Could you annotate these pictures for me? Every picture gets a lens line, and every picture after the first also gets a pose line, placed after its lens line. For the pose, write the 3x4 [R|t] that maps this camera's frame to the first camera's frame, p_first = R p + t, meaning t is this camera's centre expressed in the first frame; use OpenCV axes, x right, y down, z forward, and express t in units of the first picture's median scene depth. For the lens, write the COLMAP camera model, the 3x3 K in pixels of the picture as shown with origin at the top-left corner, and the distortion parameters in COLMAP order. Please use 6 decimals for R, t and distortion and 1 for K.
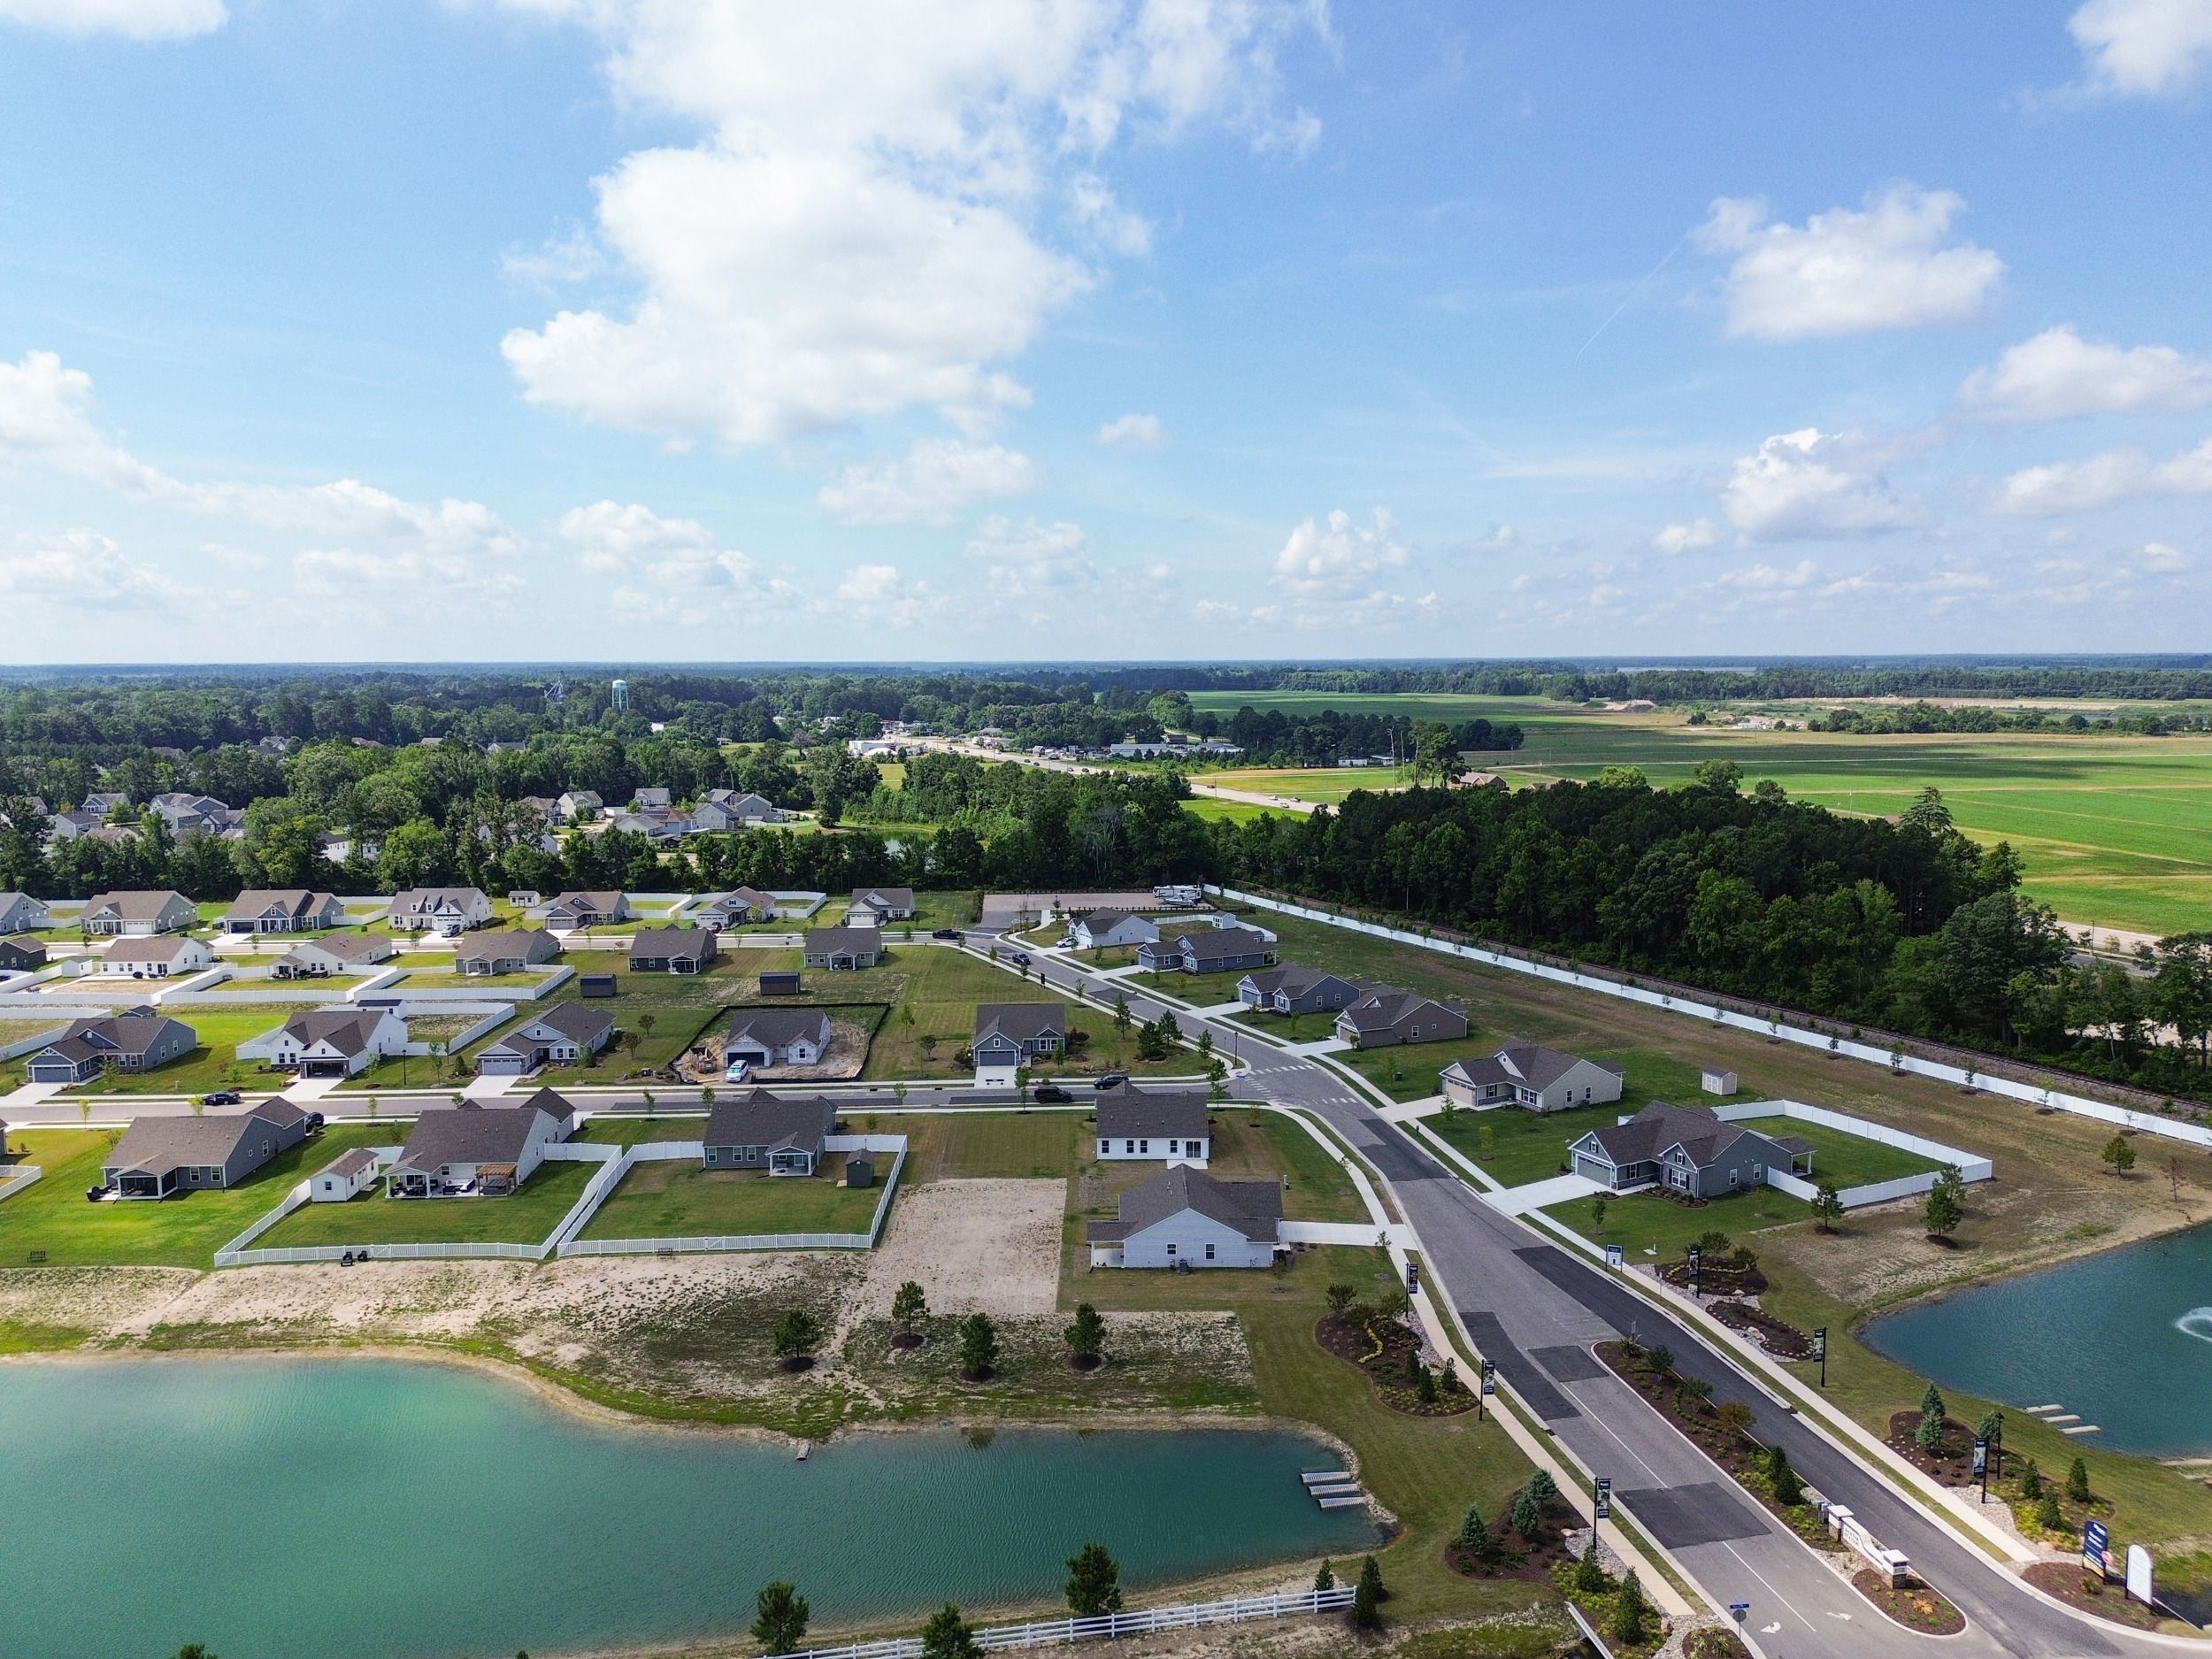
lens RADIAL K [[1555.7, 0, 1109.3], [0, 1555.7, 850.9], [0, 0, 1]] dist [0.079651, -0.087278]
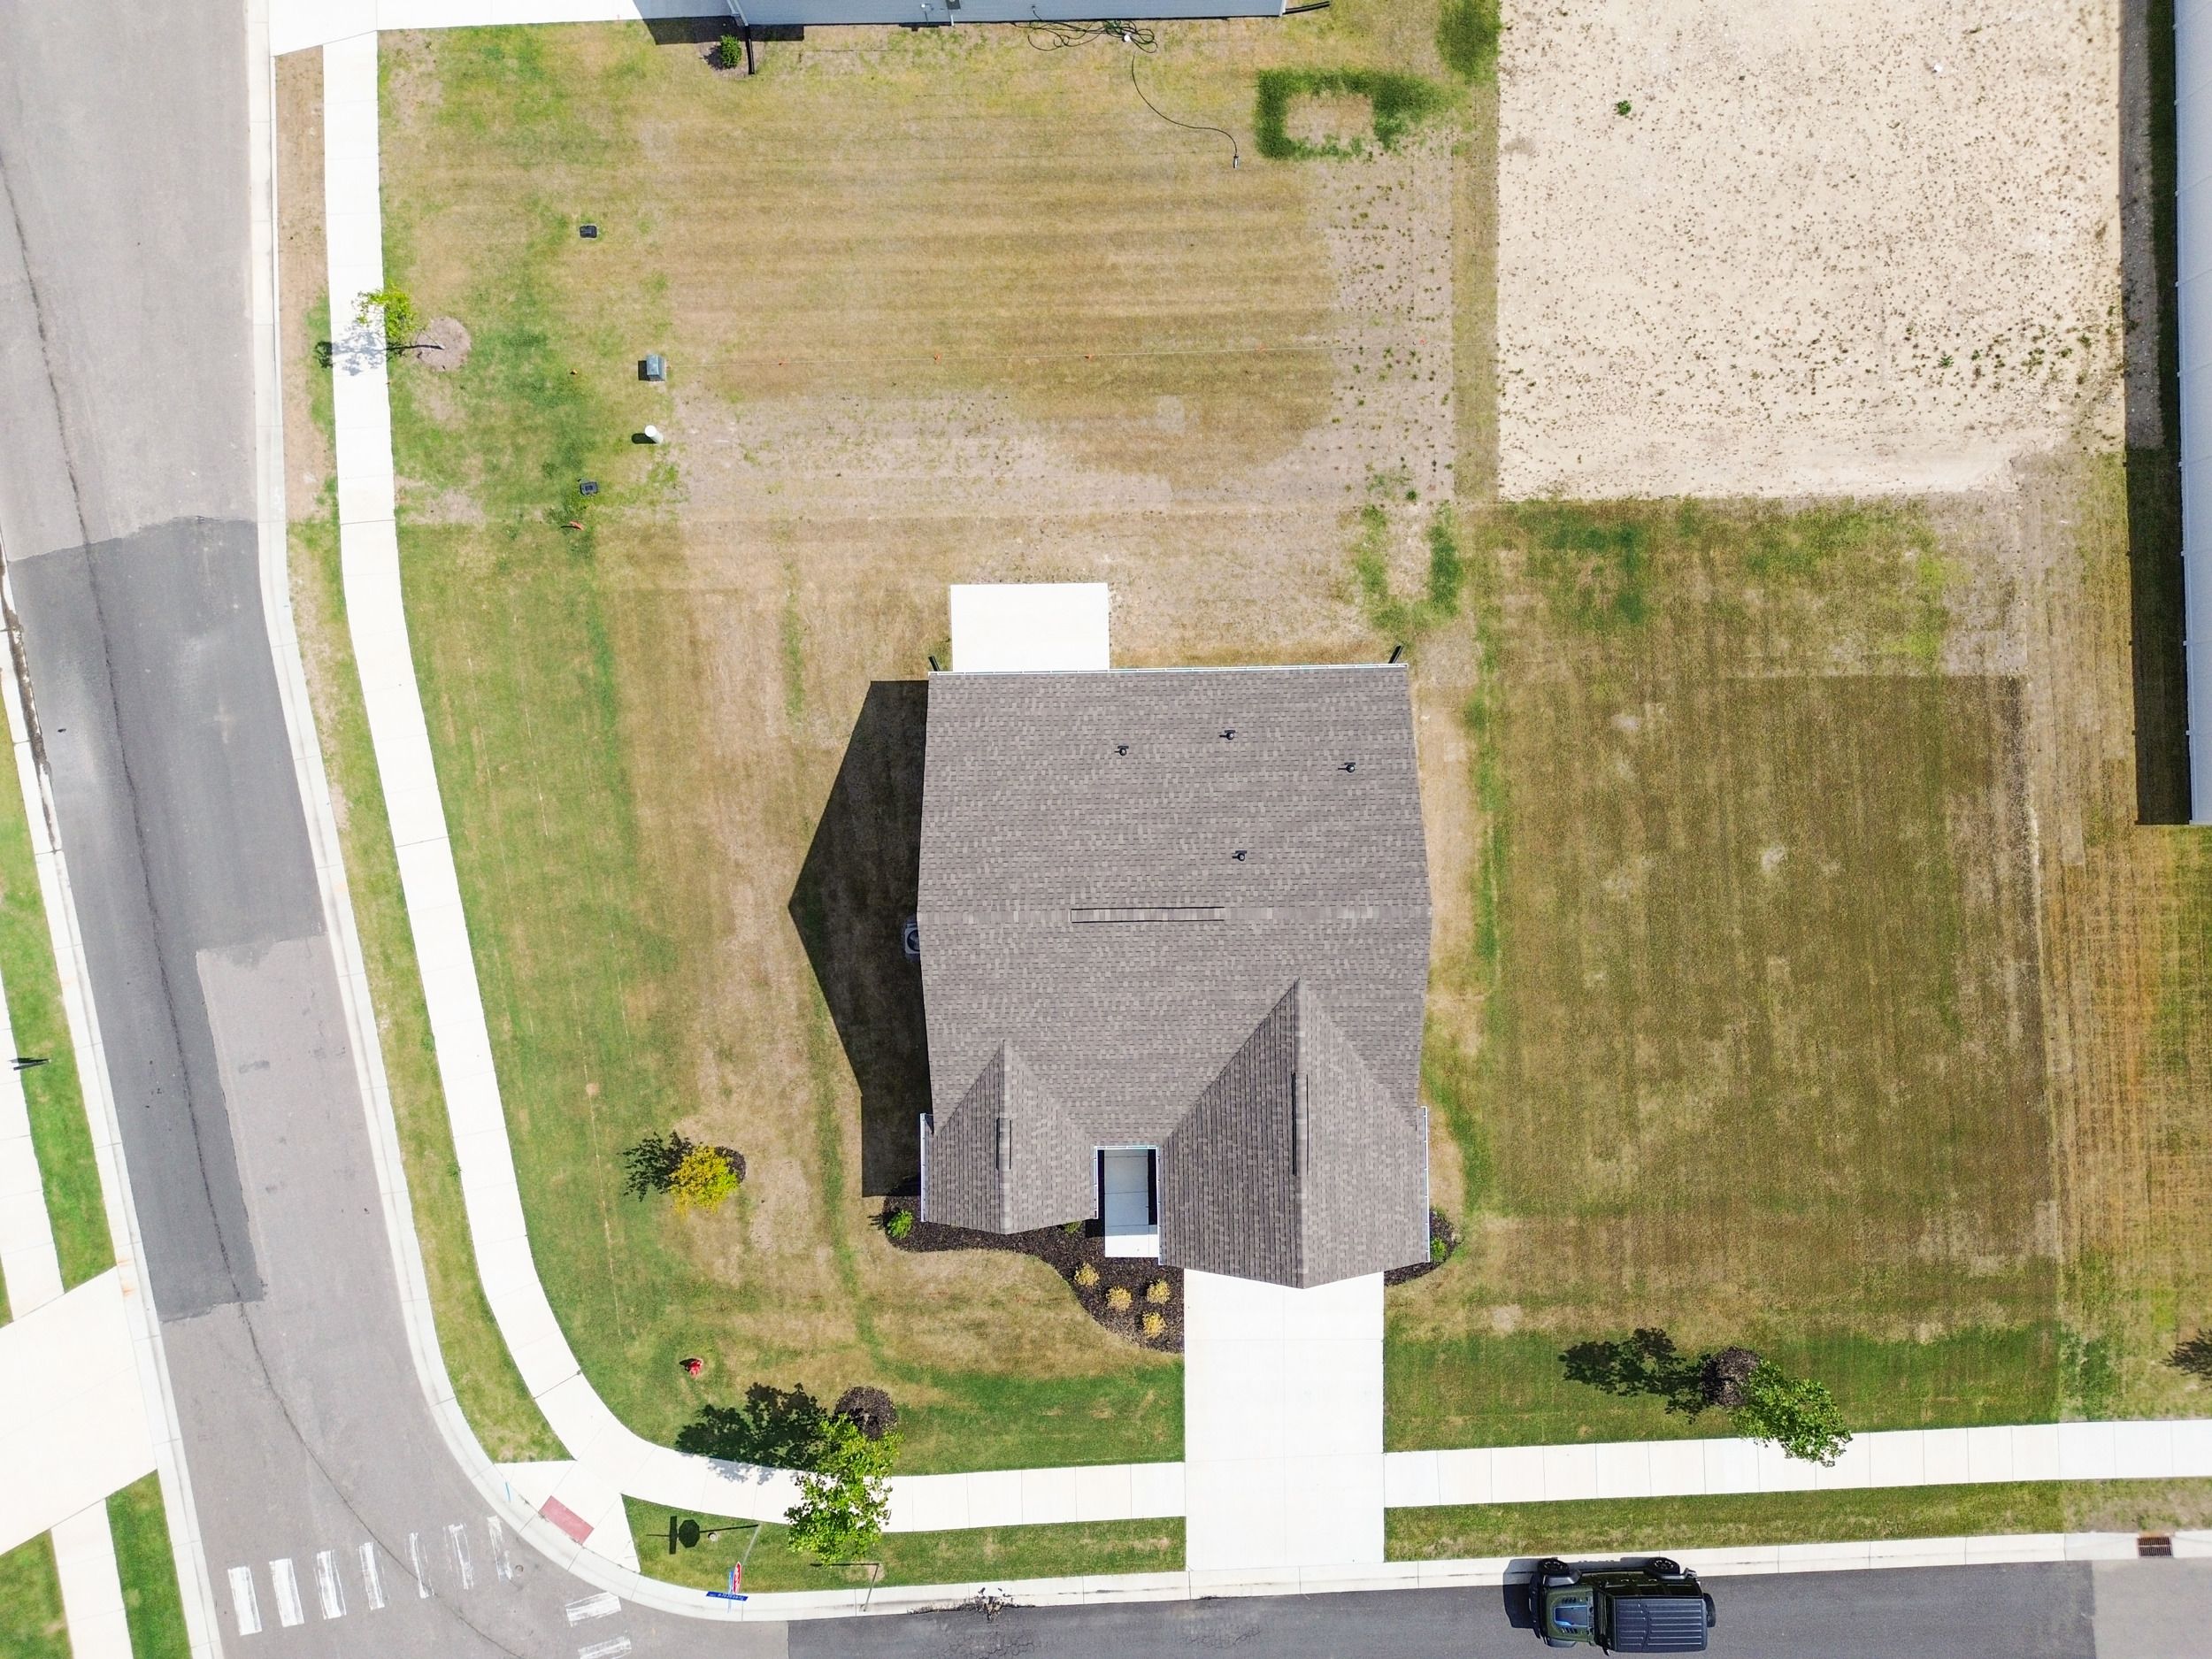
lens RADIAL K [[1555.7, 0, 1109.3], [0, 1555.7, 850.9], [0, 0, 1]] dist [0.079651, -0.087278]
pose [[-0.999772, 0.016462, 0.013632, 0.023181], [0.011412, -0.128133, 0.991691, -0.036085], [0.018072, 0.991620, 0.127916, 0.679574]]
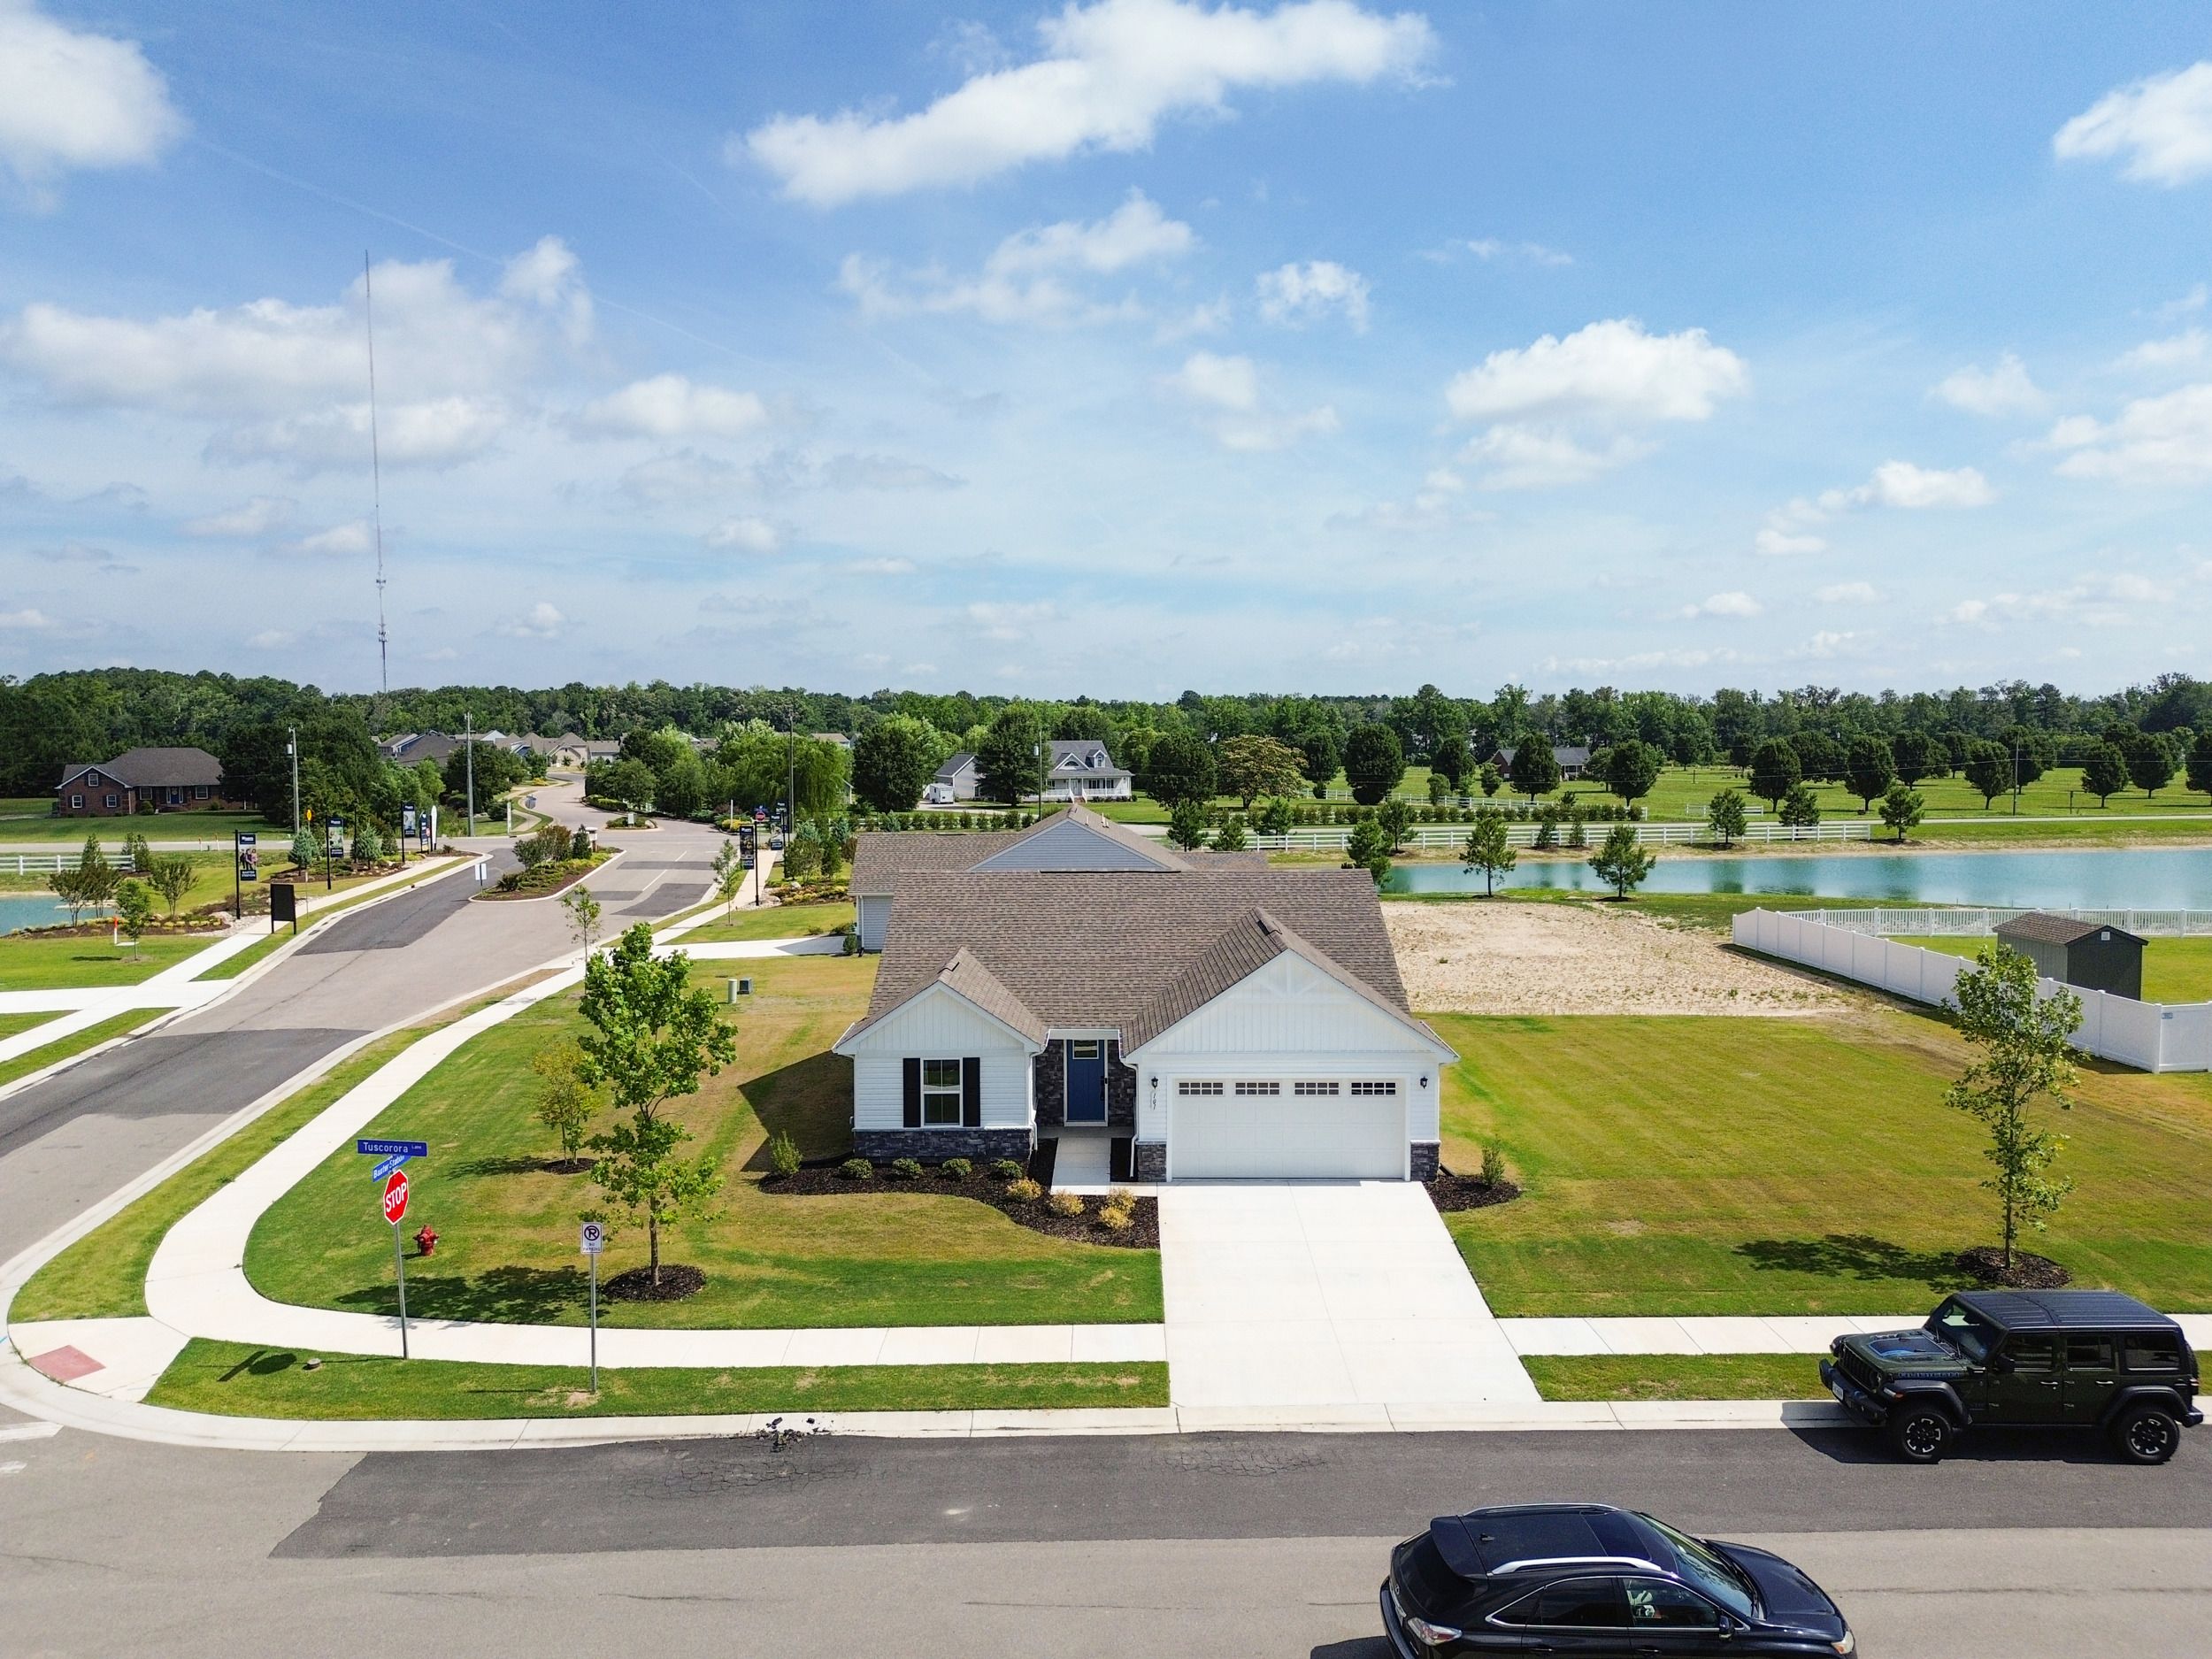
lens RADIAL K [[1555.7, 0, 1109.3], [0, 1555.7, 850.9], [0, 0, 1]] dist [0.079651, -0.087278]
pose [[-0.999964, 0.008353, 0.001762, 0.021498], [0.008537, 0.979903, 0.199294, 0.076145], [-0.000062, 0.199302, -0.979938, 0.863274]]
